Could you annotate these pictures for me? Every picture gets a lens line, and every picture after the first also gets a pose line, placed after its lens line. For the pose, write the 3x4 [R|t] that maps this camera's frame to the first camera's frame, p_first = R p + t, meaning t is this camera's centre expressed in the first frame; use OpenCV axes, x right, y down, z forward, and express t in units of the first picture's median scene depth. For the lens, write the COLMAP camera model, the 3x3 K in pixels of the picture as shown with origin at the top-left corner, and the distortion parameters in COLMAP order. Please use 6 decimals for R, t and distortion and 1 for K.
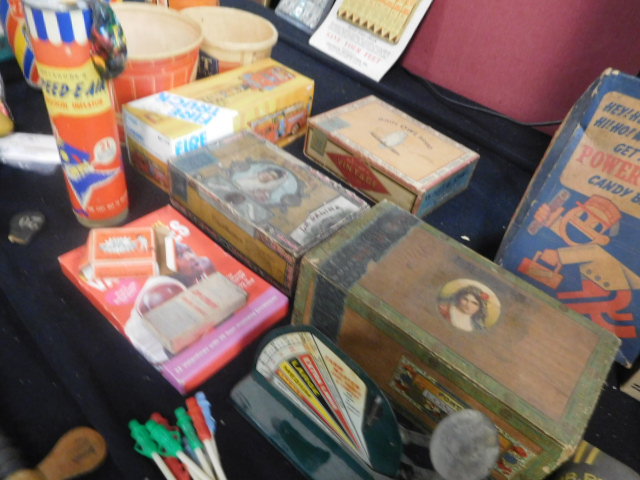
lens RADIAL K [[475.4, 0, 320.0], [0, 475.4, 240.0], [0, 0, 1]] dist [-0.018027, -0.004848]
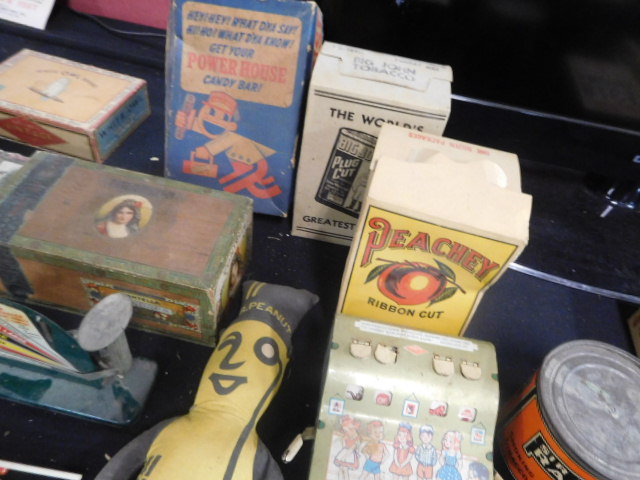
lens RADIAL K [[475.4, 0, 320.0], [0, 475.4, 240.0], [0, 0, 1]] dist [-0.018027, -0.004848]
pose [[0.868918, -0.375717, 0.322208, 0.292932], [0.324243, 0.923941, 0.202976, 0.096559], [-0.373962, -0.071896, 0.924653, -0.239907]]
